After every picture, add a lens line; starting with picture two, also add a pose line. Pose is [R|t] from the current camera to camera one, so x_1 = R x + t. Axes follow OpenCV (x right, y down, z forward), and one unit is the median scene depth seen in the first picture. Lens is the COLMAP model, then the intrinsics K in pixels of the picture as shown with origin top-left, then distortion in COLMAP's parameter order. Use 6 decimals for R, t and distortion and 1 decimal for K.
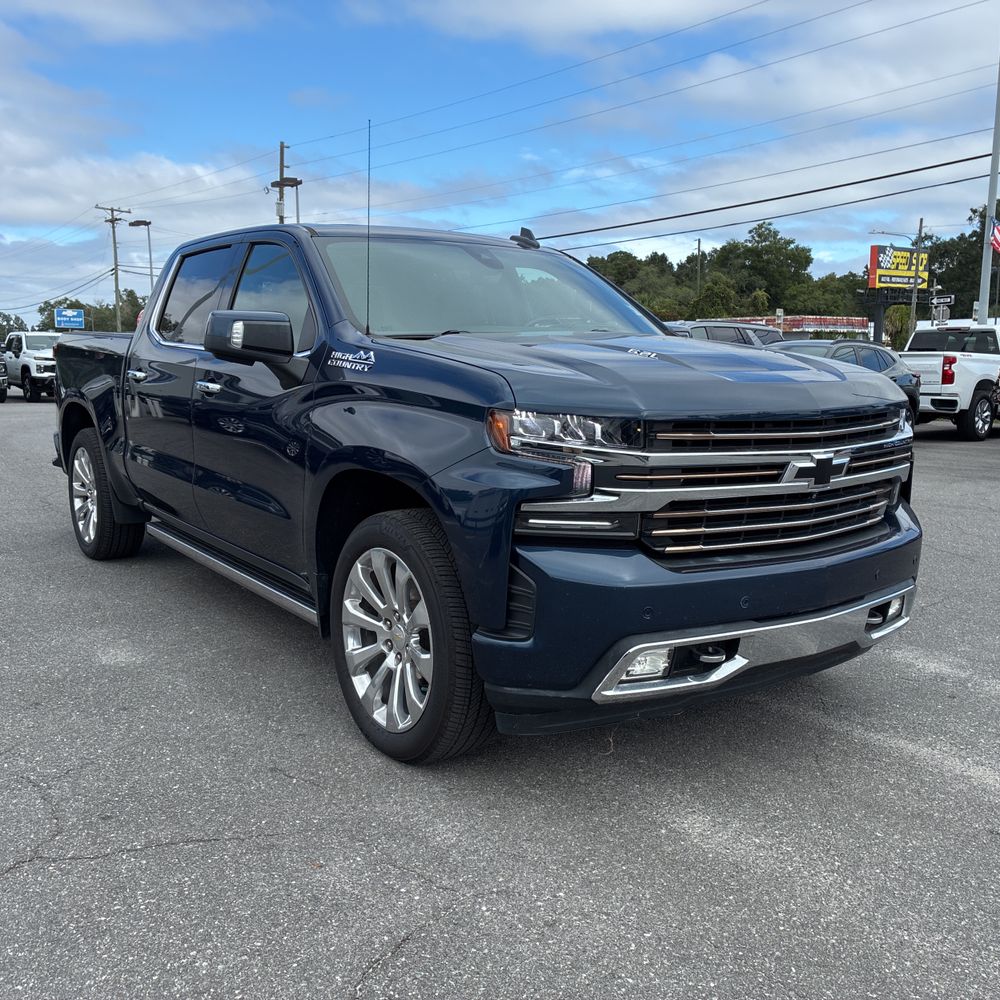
lens RADIAL K [[1015.3, 0, 494.8], [0, 1015.3, 508.1], [0, 0, 1]] dist [0.031575, 0.000000]
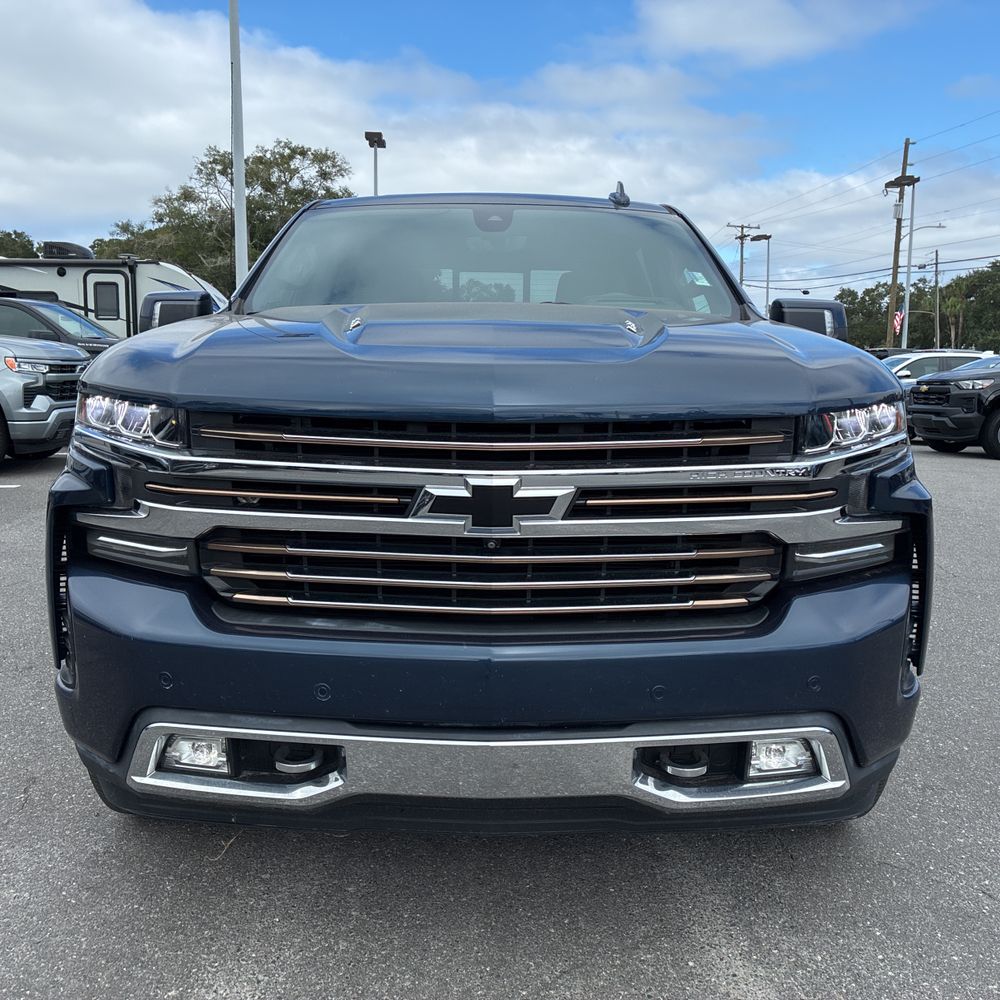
lens RADIAL K [[1015.3, 0, 498.3], [0, 1015.3, 503.0], [0, 0, 1]] dist [0.031575, 0.000000]
pose [[0.817512, 0.081649, -0.570094, 0.297152], [-0.092017, 0.995700, 0.010653, -0.019794], [0.568513, 0.043750, 0.821510, 0.218477]]
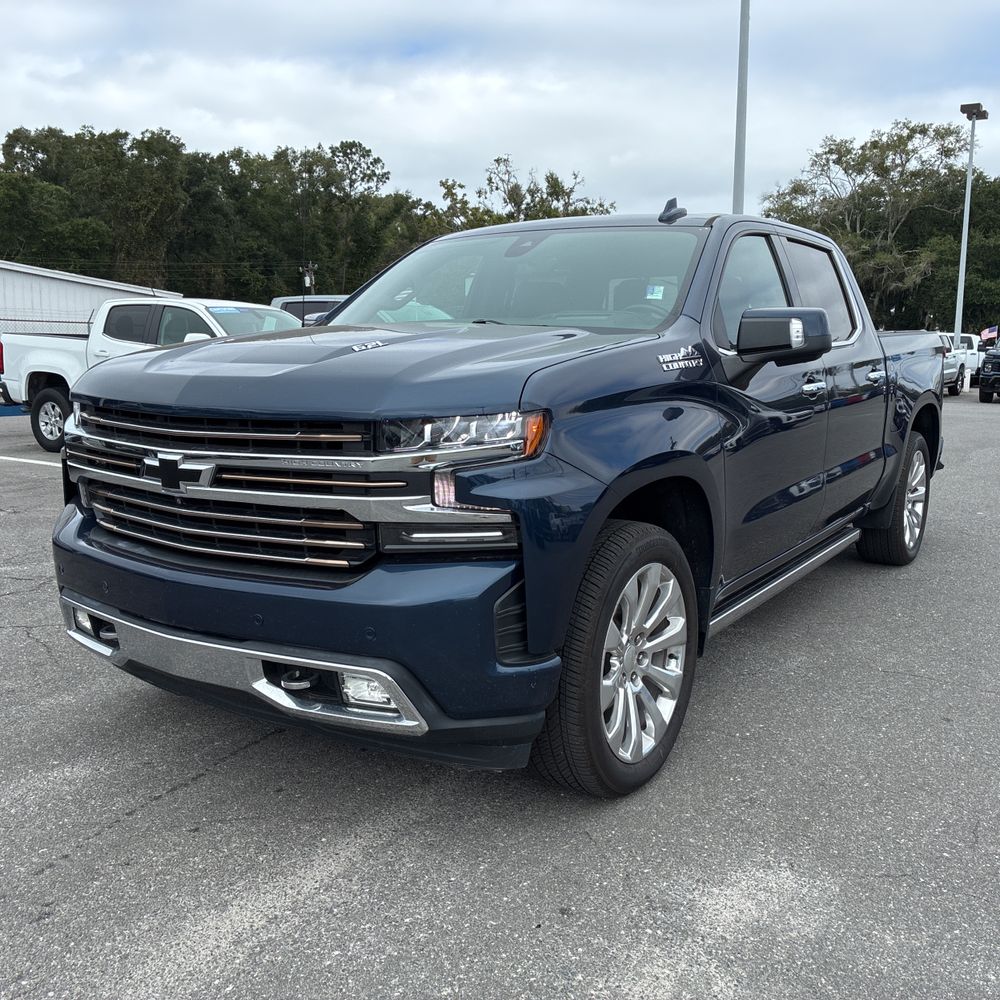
lens RADIAL K [[1015.3, 0, 496.7], [0, 1015.3, 500.7], [0, 0, 1]] dist [0.031575, 0.000000]
pose [[0.351114, 0.137811, -0.926136, 0.555330], [-0.148159, 0.984826, 0.090374, -0.060287], [0.924537, 0.105484, 0.366204, 0.413290]]
